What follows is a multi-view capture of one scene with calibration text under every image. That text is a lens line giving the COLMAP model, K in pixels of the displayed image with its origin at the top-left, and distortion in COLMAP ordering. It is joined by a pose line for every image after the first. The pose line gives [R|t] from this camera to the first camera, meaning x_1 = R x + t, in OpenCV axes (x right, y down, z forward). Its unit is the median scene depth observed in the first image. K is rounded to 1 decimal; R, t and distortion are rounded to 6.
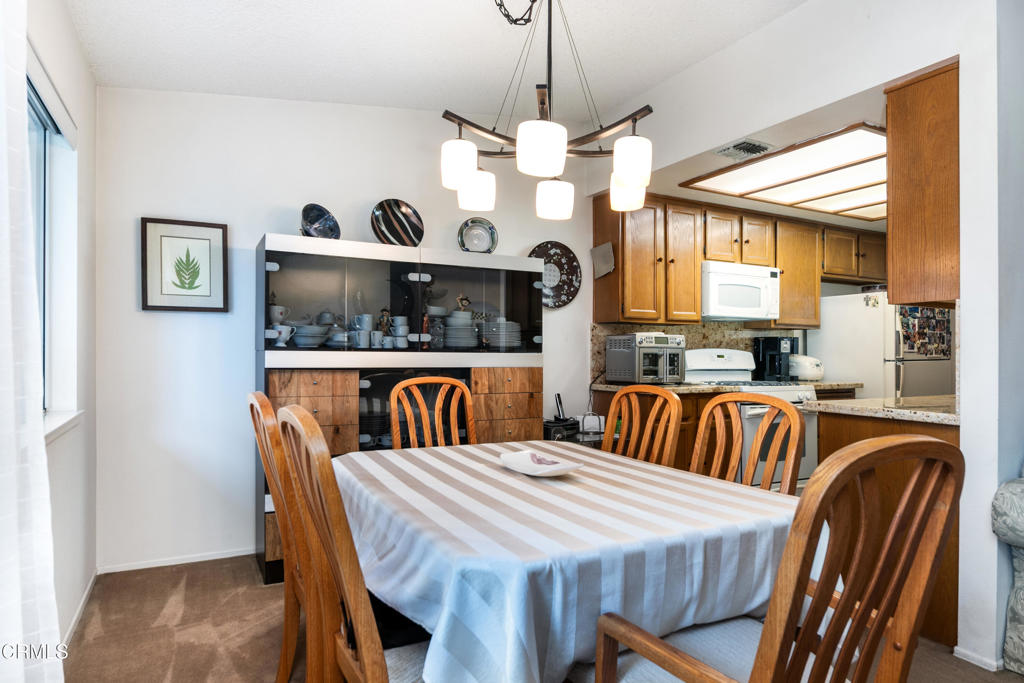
lens RADIAL K [[626.9, 0, 514.2], [0, 626.9, 352.6], [0, 0, 1]] dist [0.001305, 0.000926]
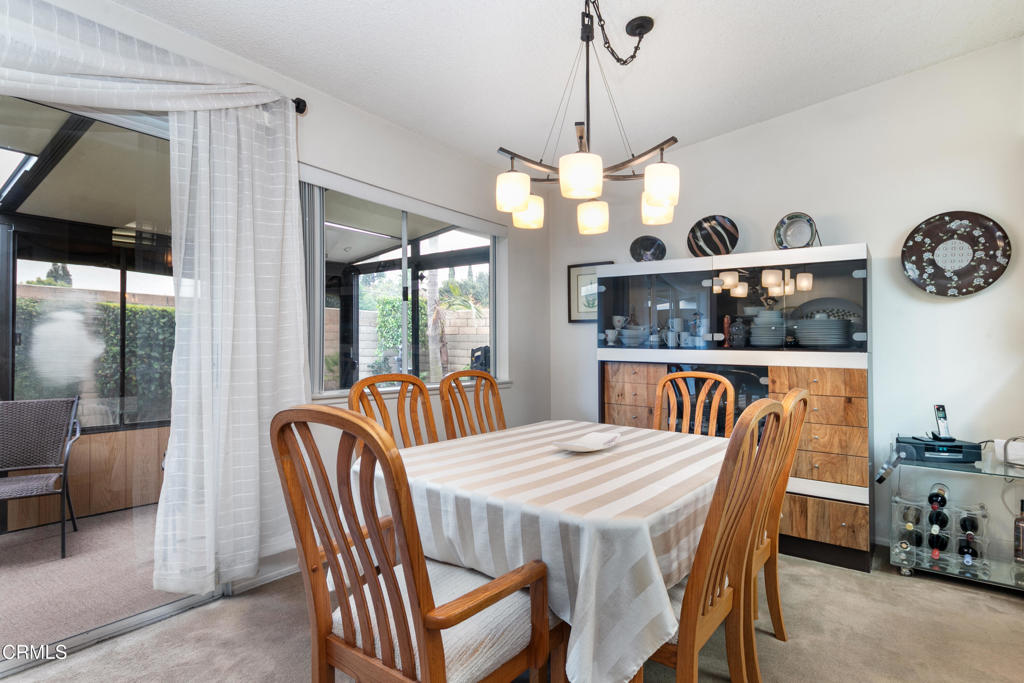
lens RADIAL K [[530.9, 0, 512.0], [0, 530.9, 341.5], [0, 0, 1]] dist [0.017408, 0.000170]
pose [[0.435685, -0.011021, -0.900032, 0.515888], [-0.013008, 0.999744, -0.018539, 0.006134], [0.900005, 0.019785, 0.435429, 0.256620]]
